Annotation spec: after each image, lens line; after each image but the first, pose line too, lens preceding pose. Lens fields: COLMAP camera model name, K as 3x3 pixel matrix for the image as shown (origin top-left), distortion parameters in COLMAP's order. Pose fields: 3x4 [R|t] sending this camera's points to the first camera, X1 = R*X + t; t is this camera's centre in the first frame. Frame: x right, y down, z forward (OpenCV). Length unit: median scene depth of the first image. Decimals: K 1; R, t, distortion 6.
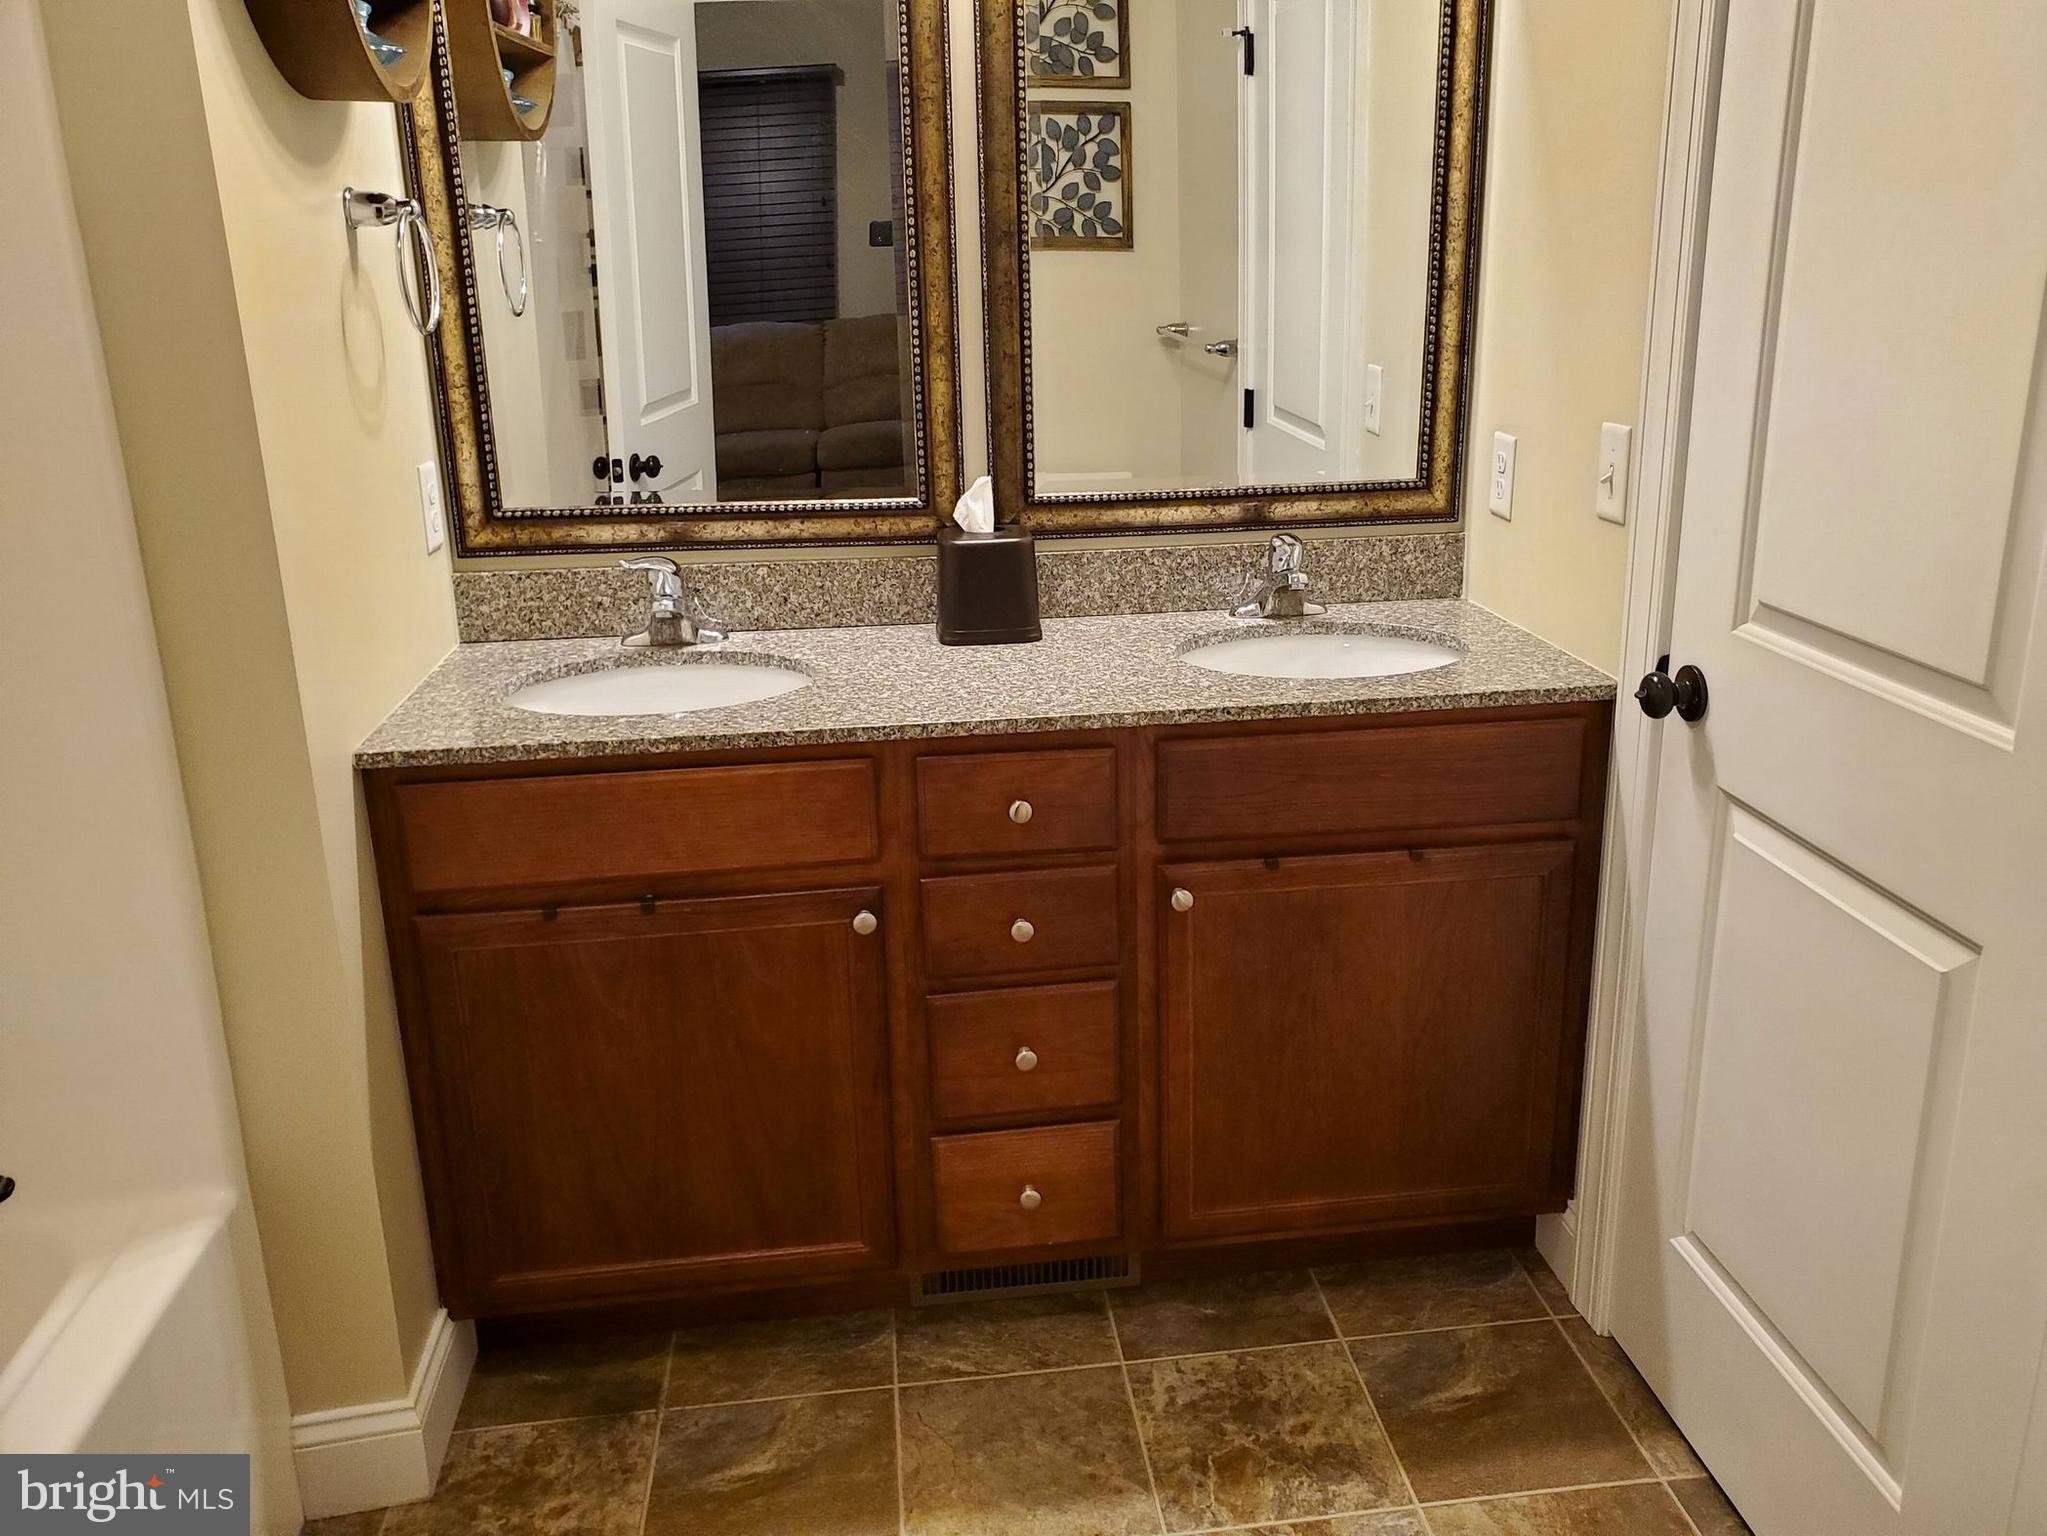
lens RADIAL K [[1578.7, 0, 1097.6], [0, 1578.7, 694.0], [0, 0, 1]] dist [0.101317, -0.217384]
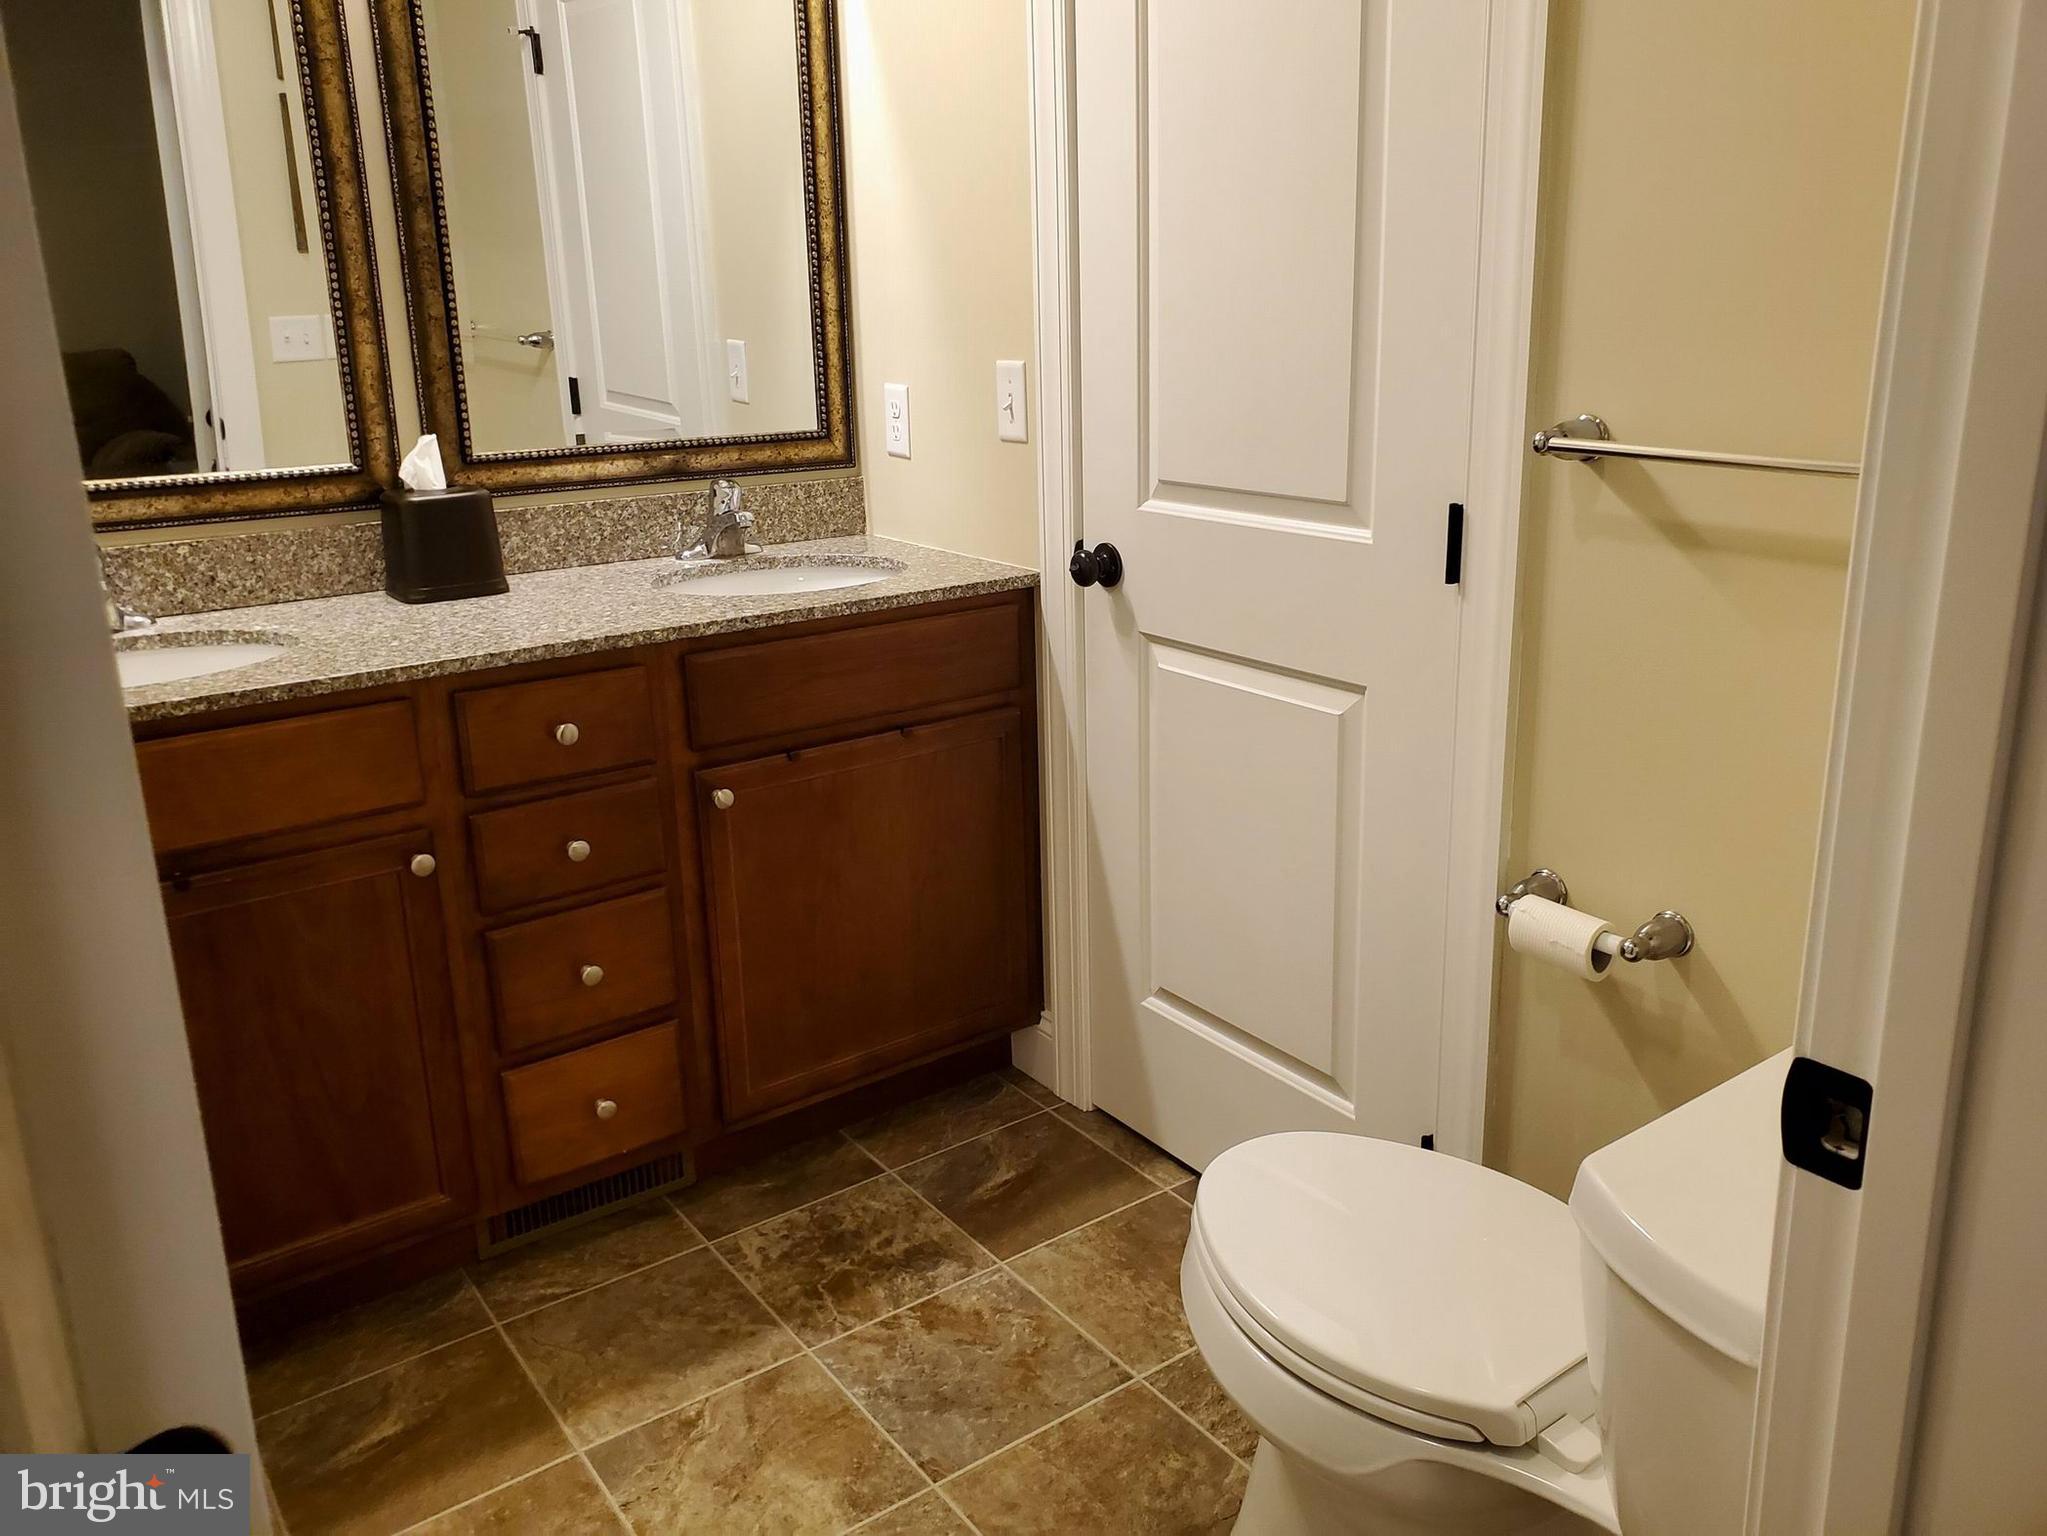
lens RADIAL K [[1578.7, 0, 1097.6], [0, 1578.7, 694.0], [0, 0, 1]] dist [0.101317, -0.217384]
pose [[0.868557, -0.125373, 0.479468, -0.228428], [0.137366, 0.990468, 0.010153, 0.079699], [-0.476171, 0.057044, 0.877500, -0.086744]]
